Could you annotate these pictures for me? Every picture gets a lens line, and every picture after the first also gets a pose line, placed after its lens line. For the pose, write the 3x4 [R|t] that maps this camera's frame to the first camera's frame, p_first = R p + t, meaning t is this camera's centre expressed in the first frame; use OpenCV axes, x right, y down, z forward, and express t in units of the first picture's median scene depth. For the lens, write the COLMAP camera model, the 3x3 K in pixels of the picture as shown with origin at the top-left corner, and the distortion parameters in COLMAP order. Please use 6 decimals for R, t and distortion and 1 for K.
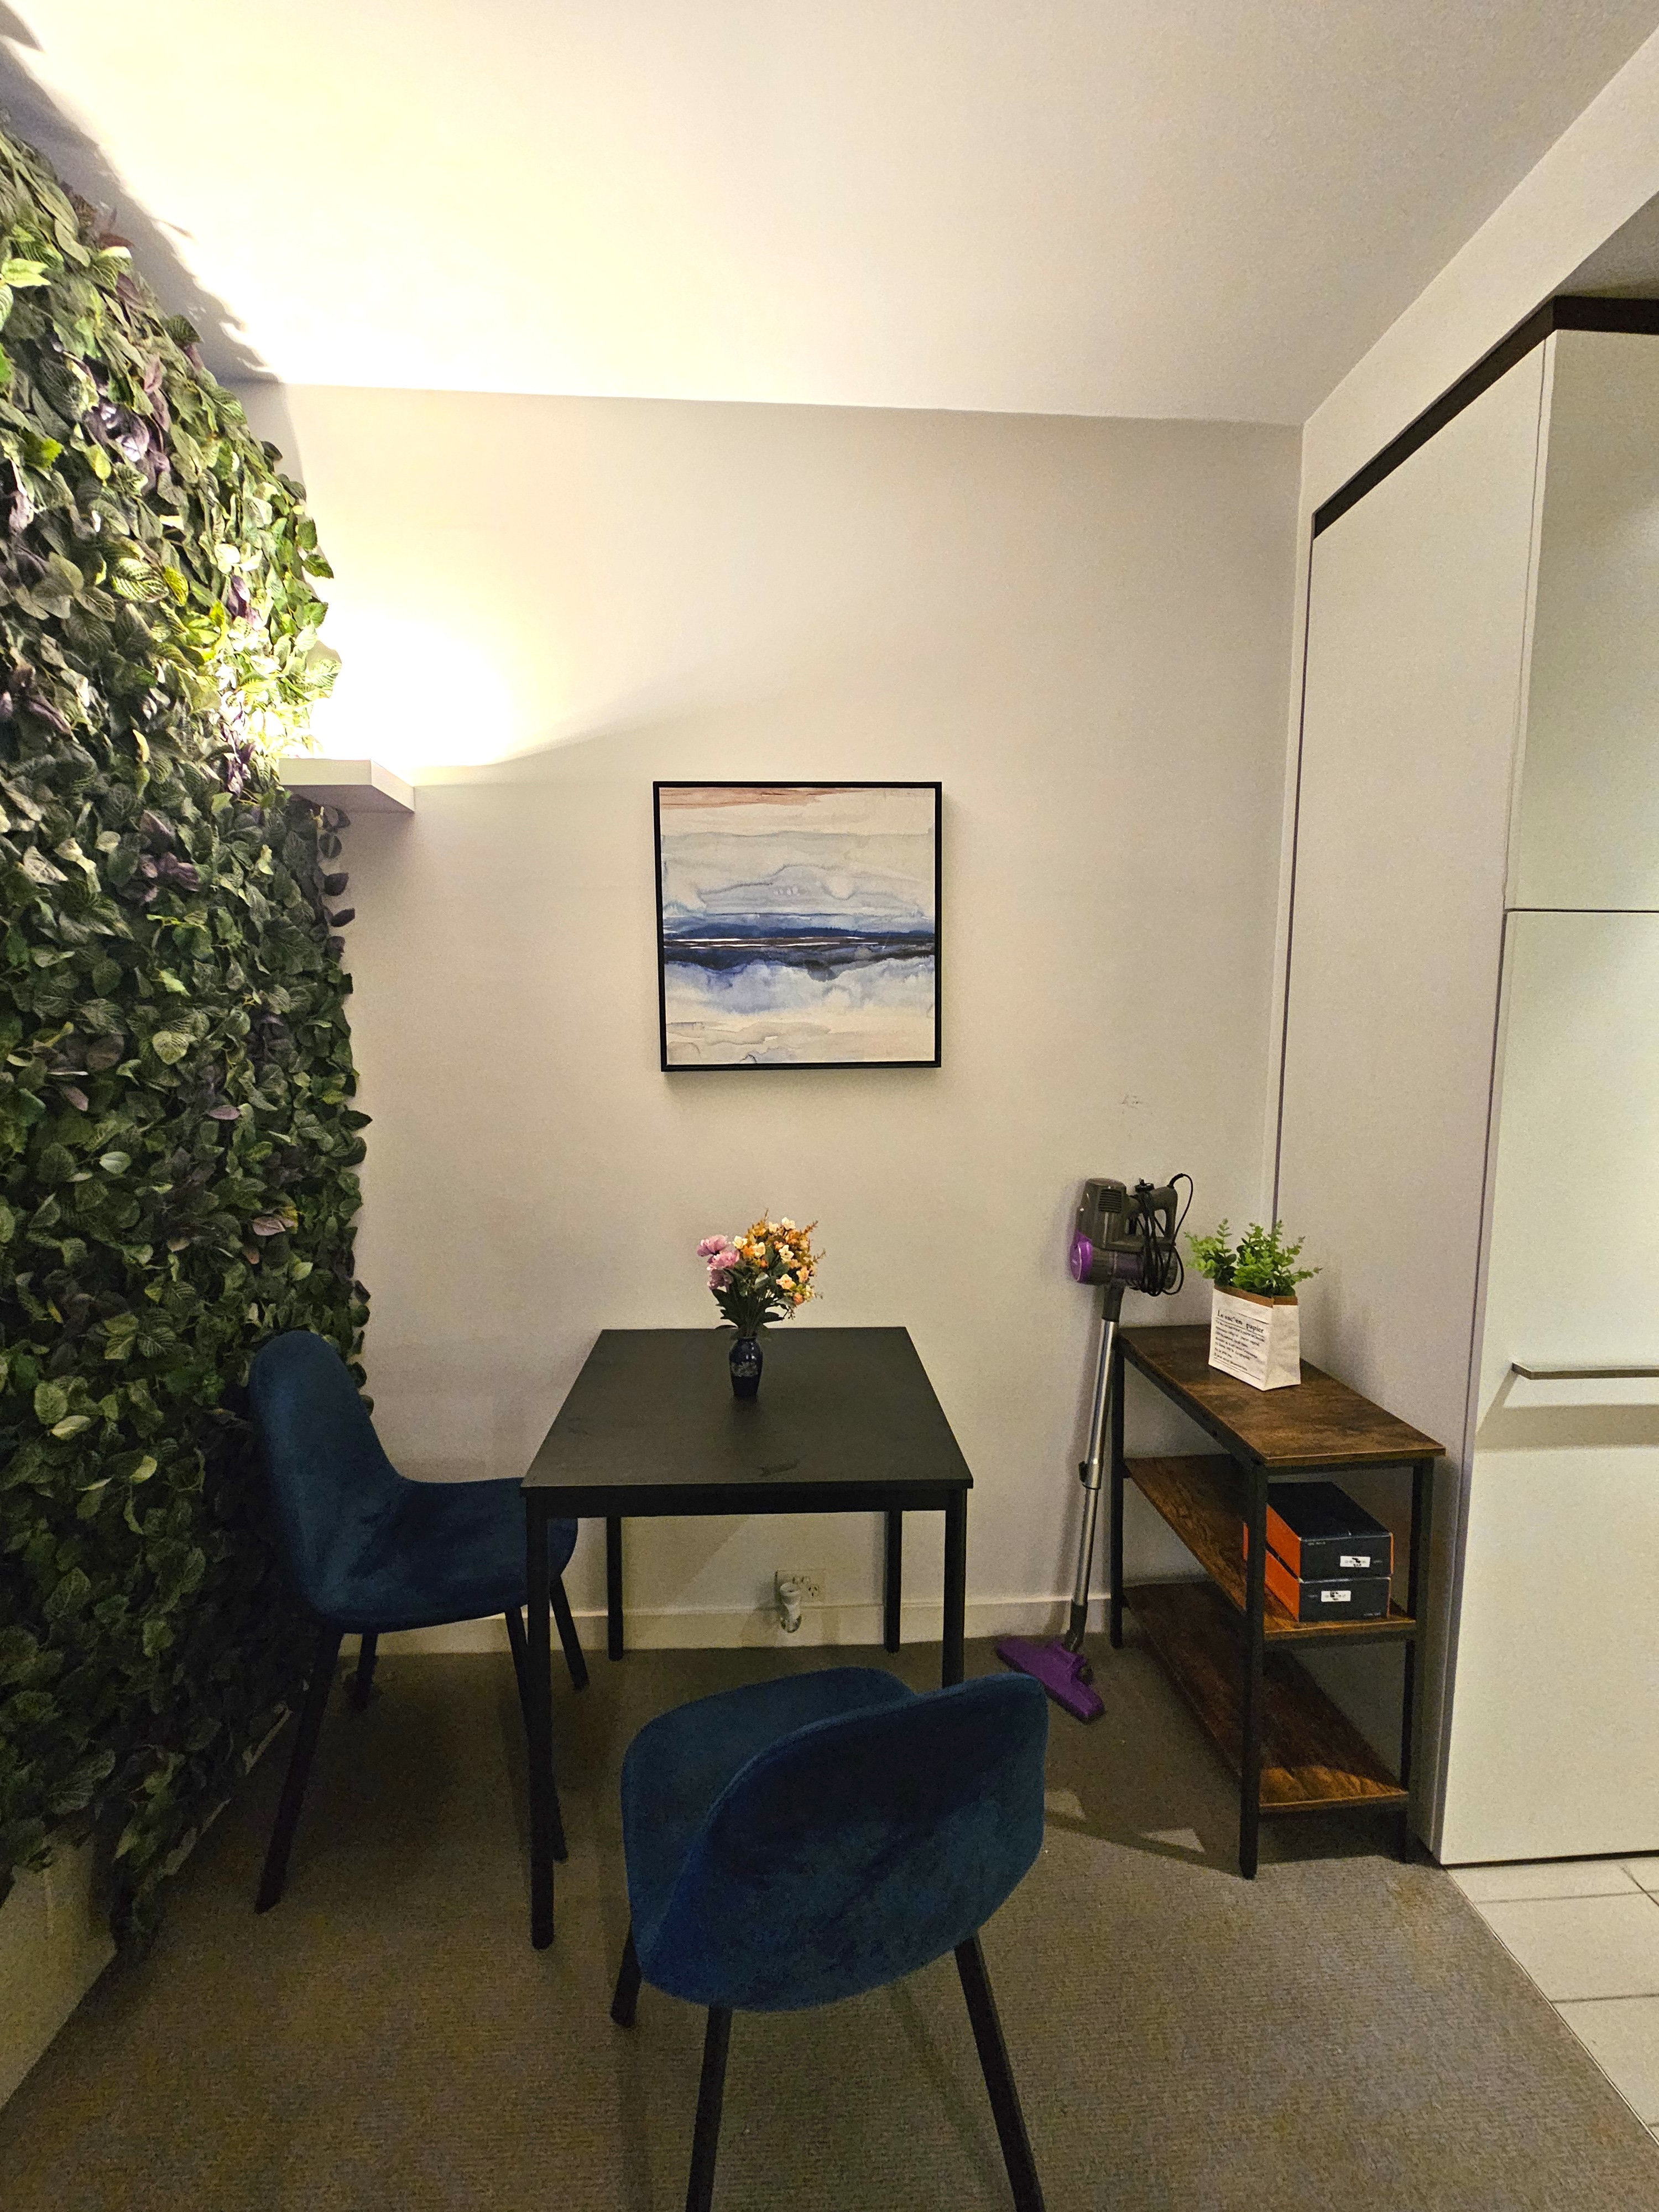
lens RADIAL K [[907.6, 0, 816.1], [0, 907.6, 1100.2], [0, 0, 1]] dist [0.000495, -0.000497]
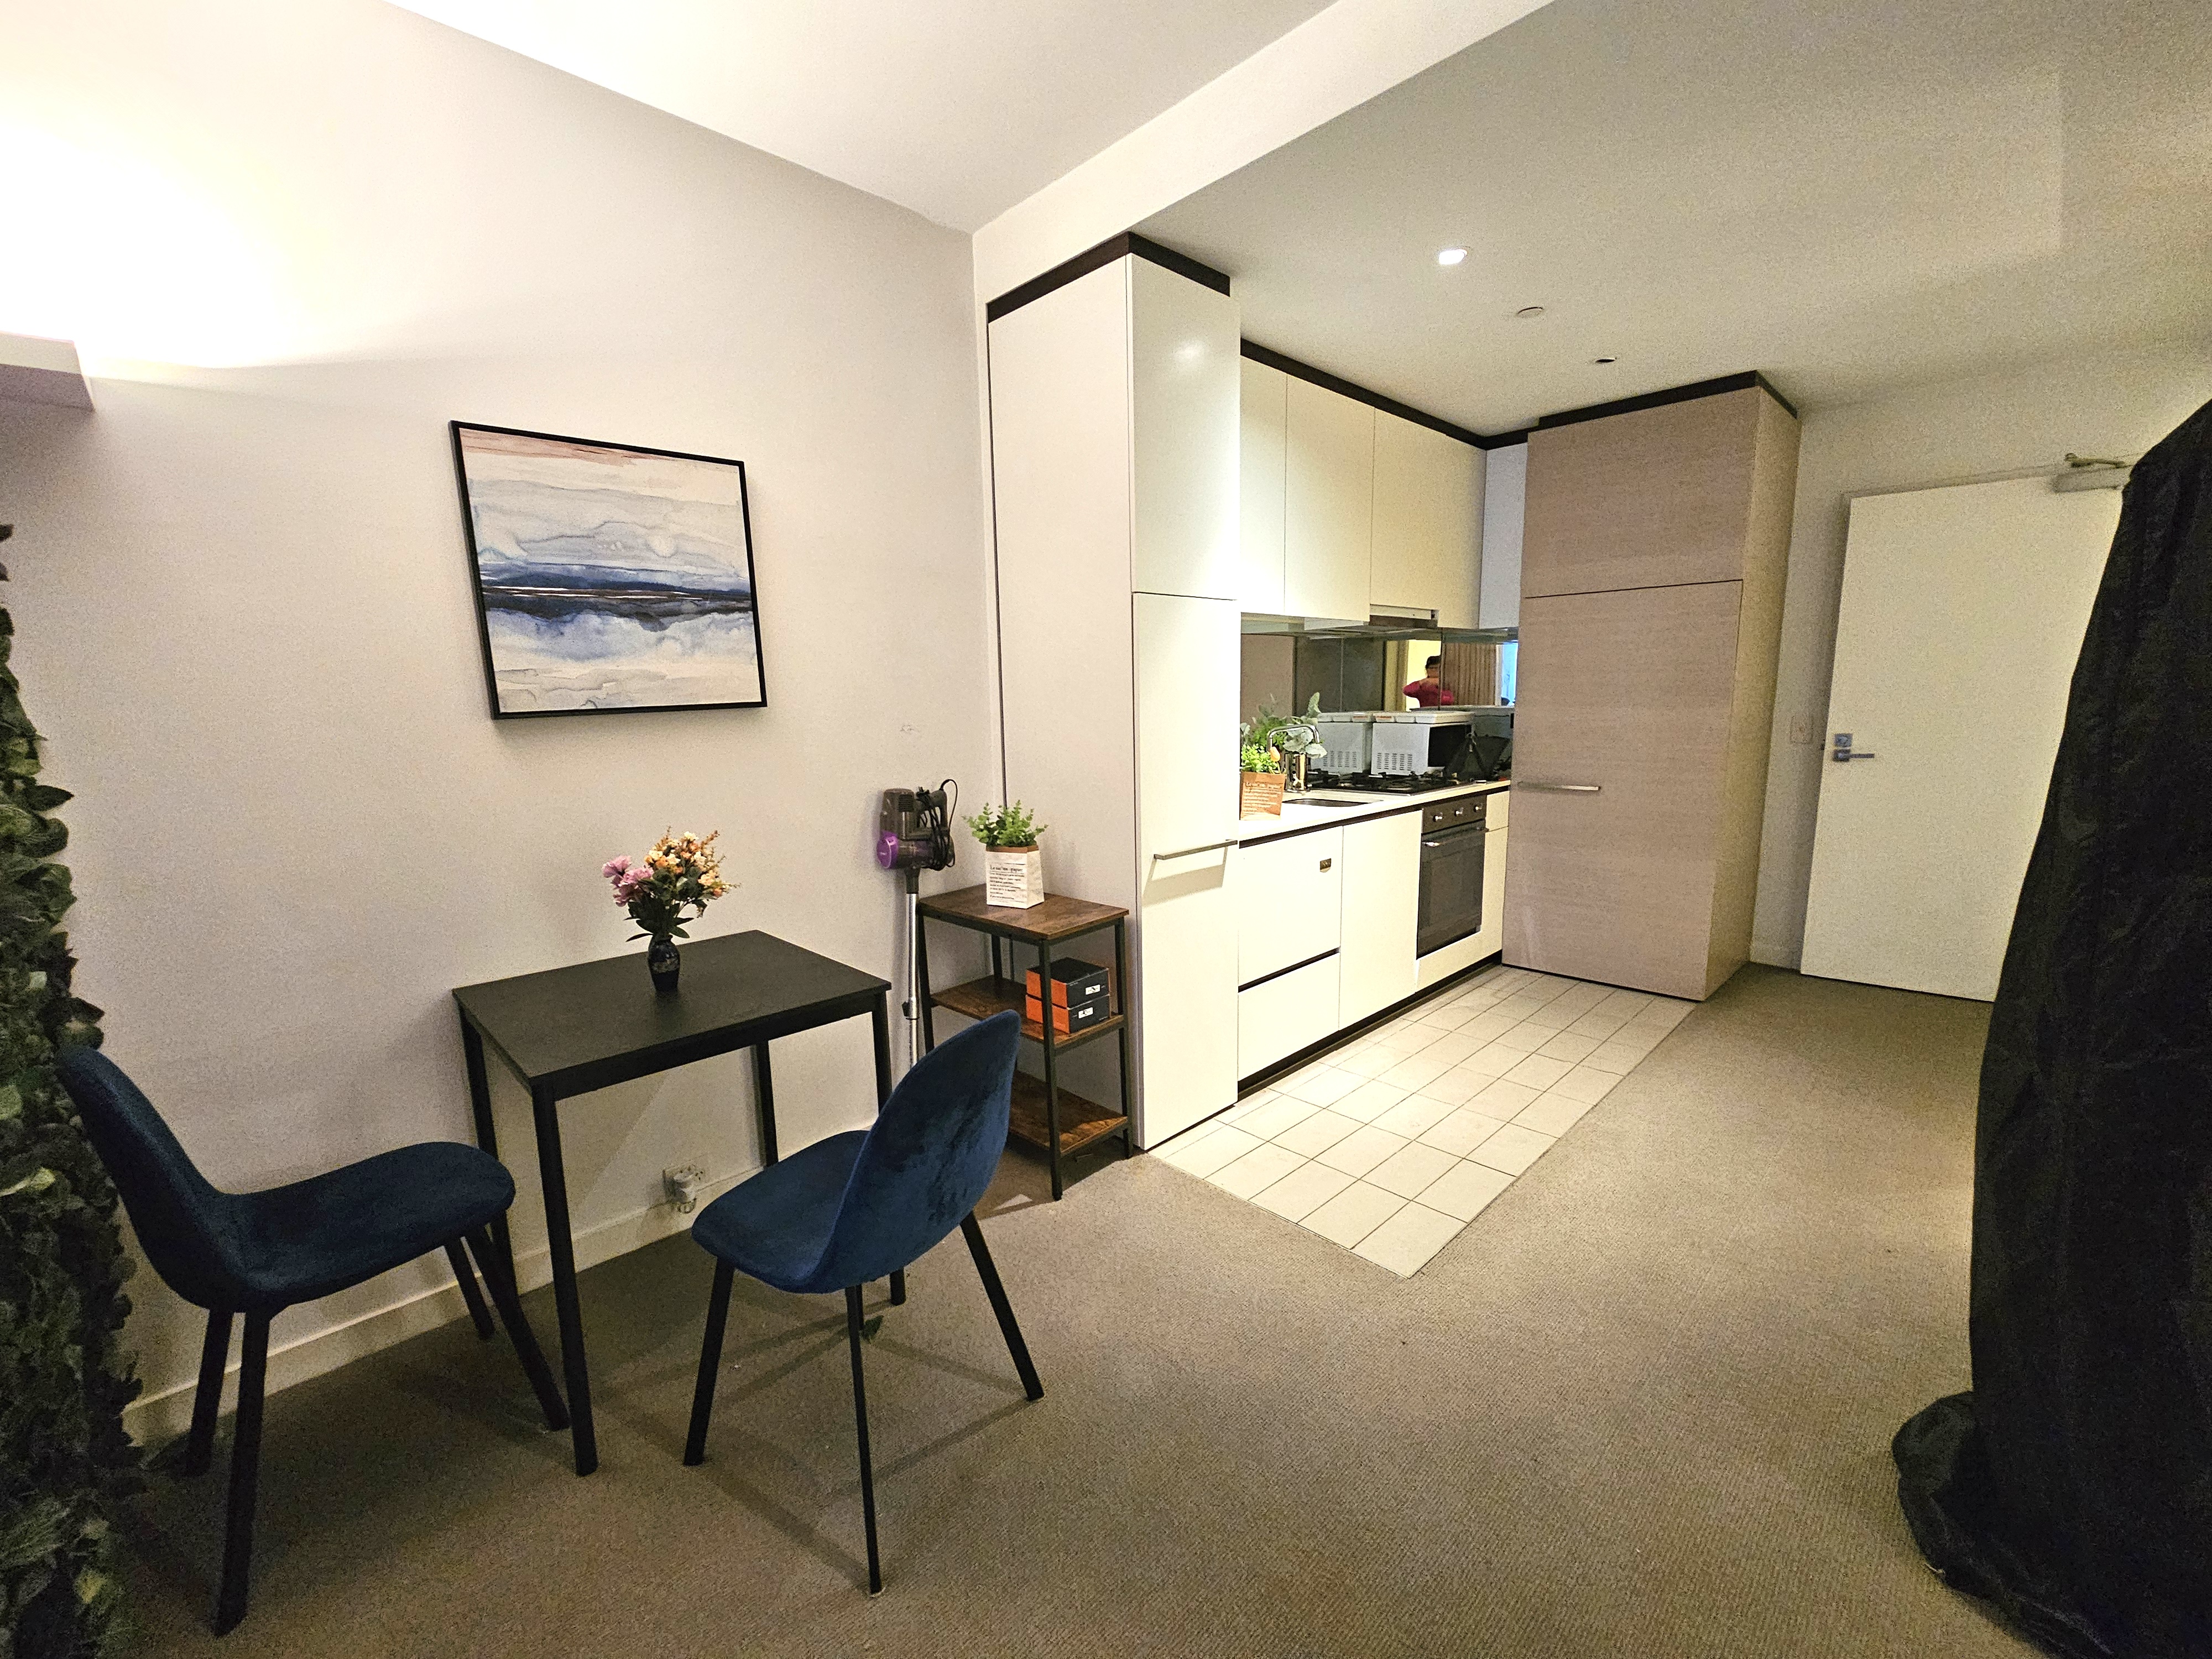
lens RADIAL K [[907.6, 0, 1100.7], [0, 907.6, 841.7], [0, 0, 1]] dist [0.000495, -0.000497]
pose [[0.755426, -0.128628, 0.642485, -0.343148], [0.087871, 0.991572, 0.095199, 0.069354], [-0.649316, -0.015460, 0.760362, -0.212232]]
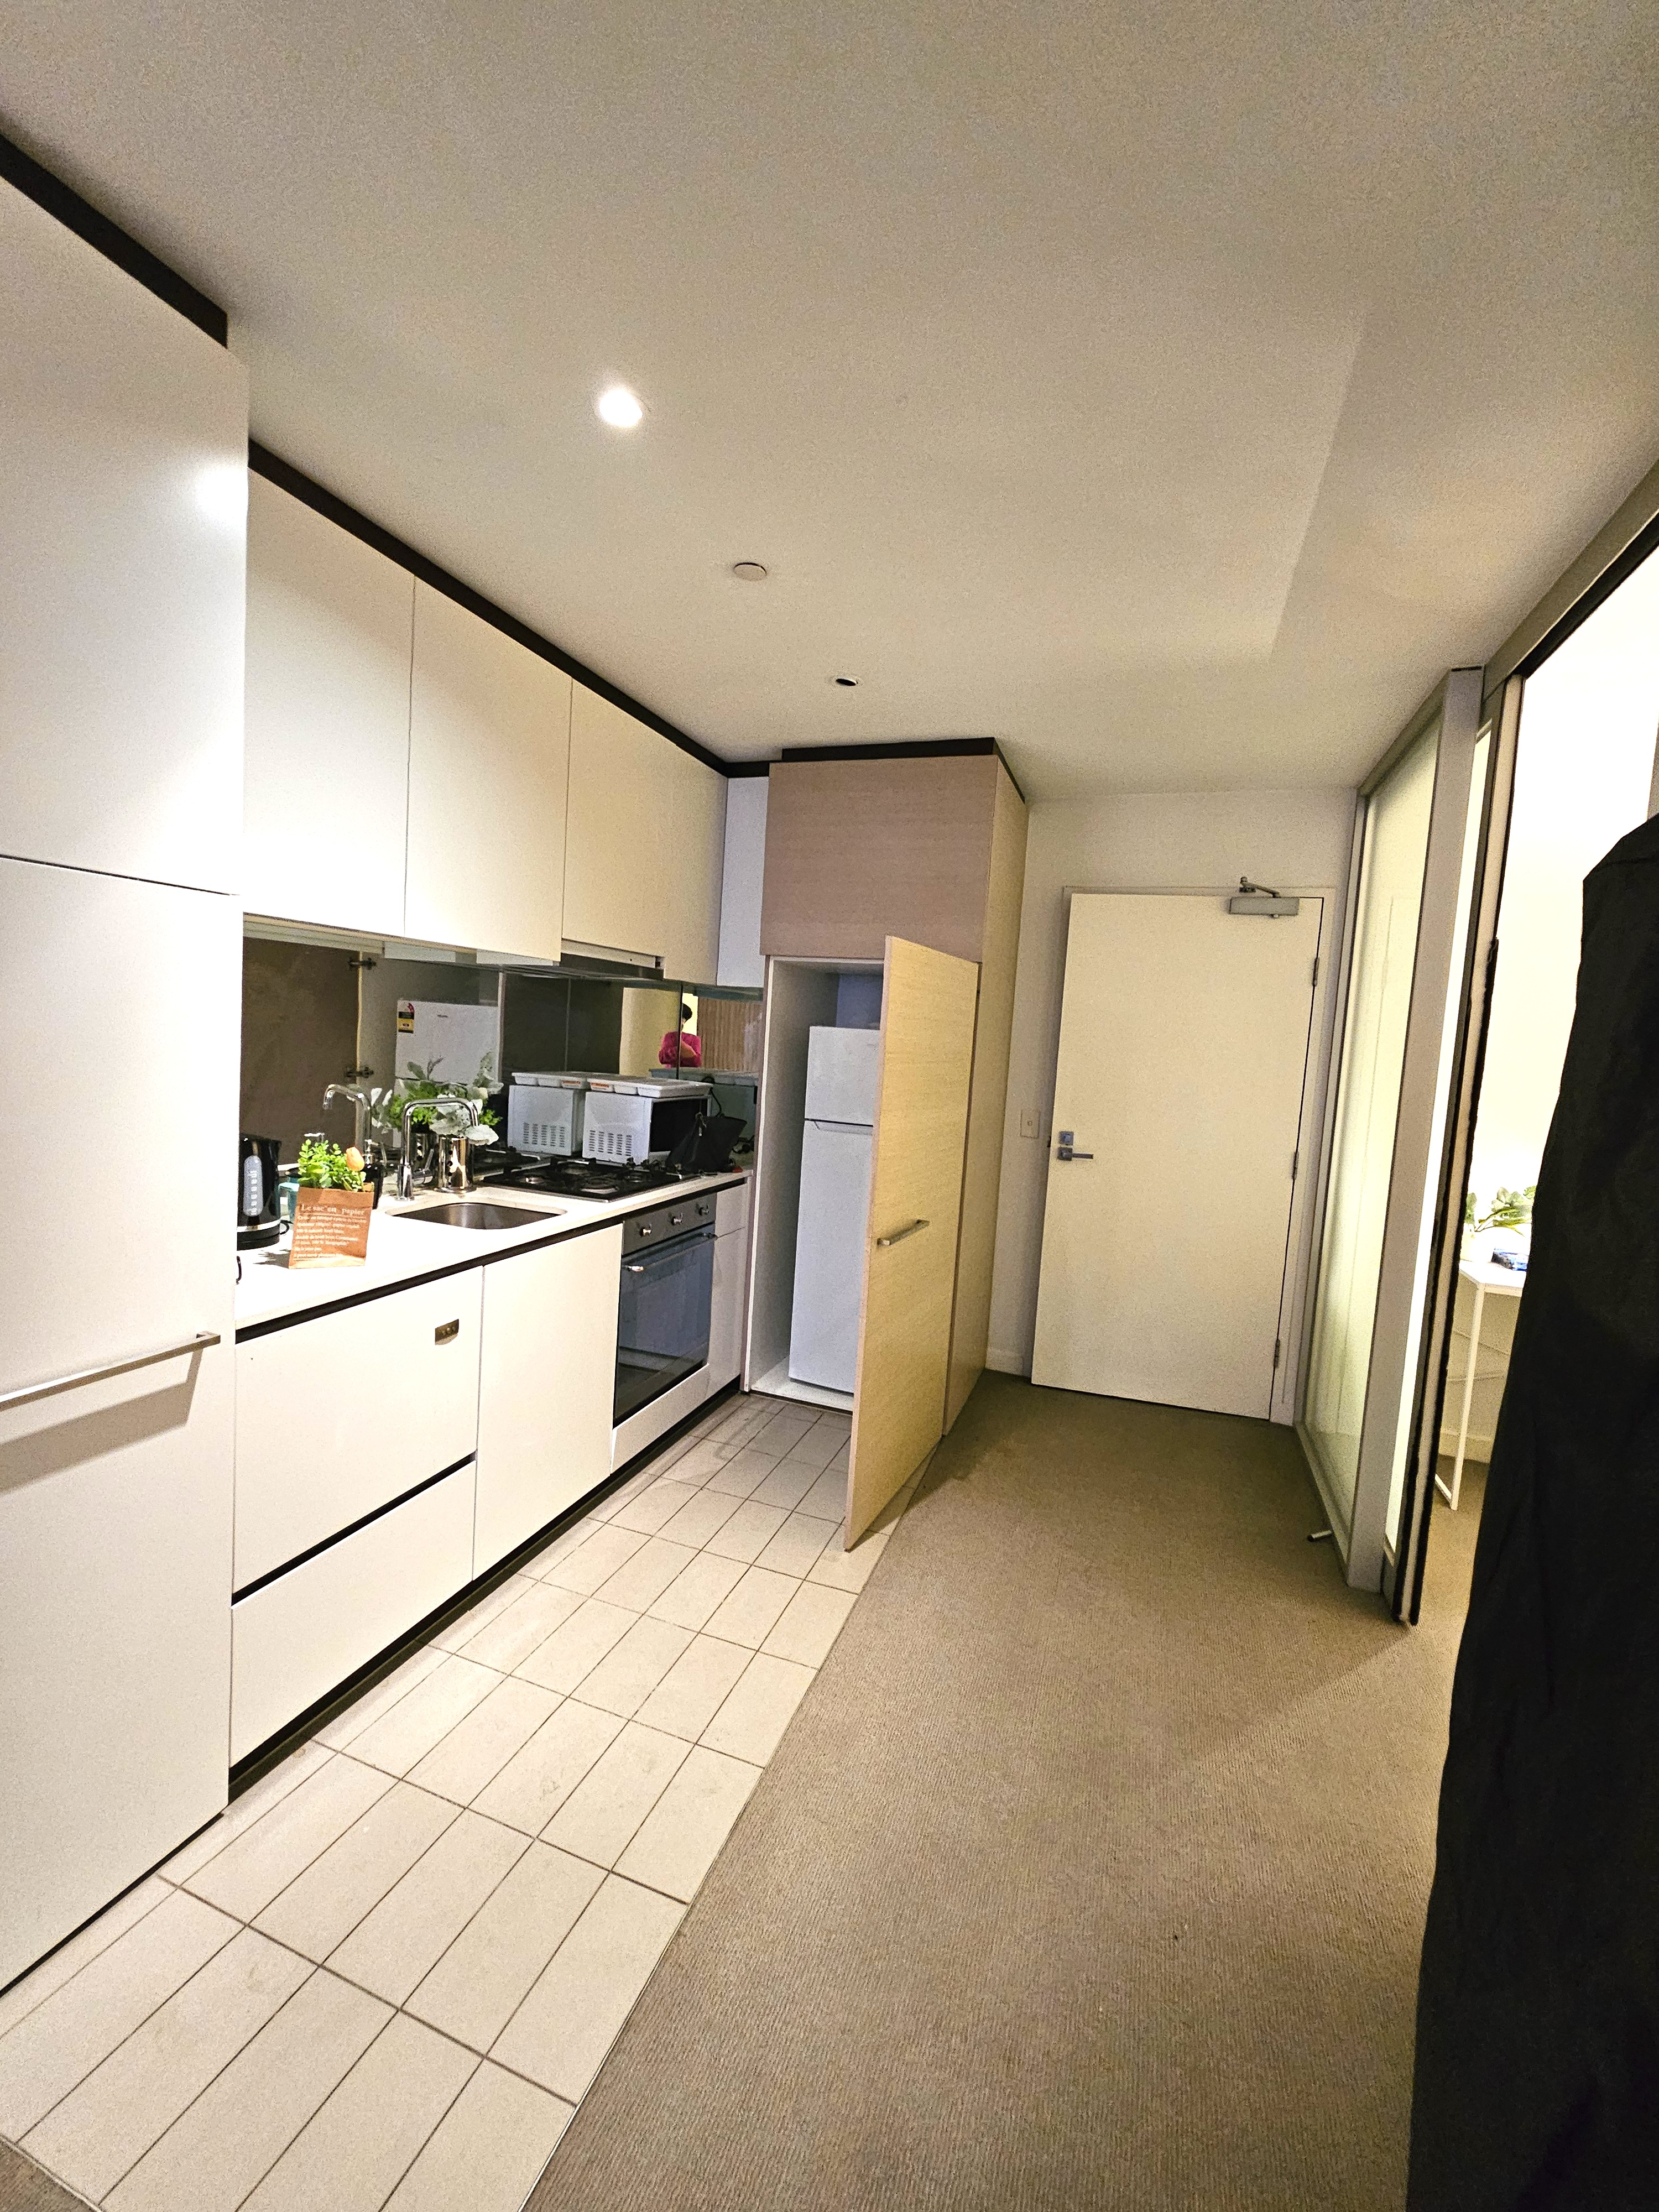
lens RADIAL K [[907.6, 0, 818.5], [0, 907.6, 1103.2], [0, 0, 1]] dist [0.000495, -0.000497]
pose [[0.398629, -0.051986, 0.915638, 0.272238], [0.026368, 0.998629, 0.045218, 0.002785], [-0.916733, 0.006119, 0.399453, -0.027298]]
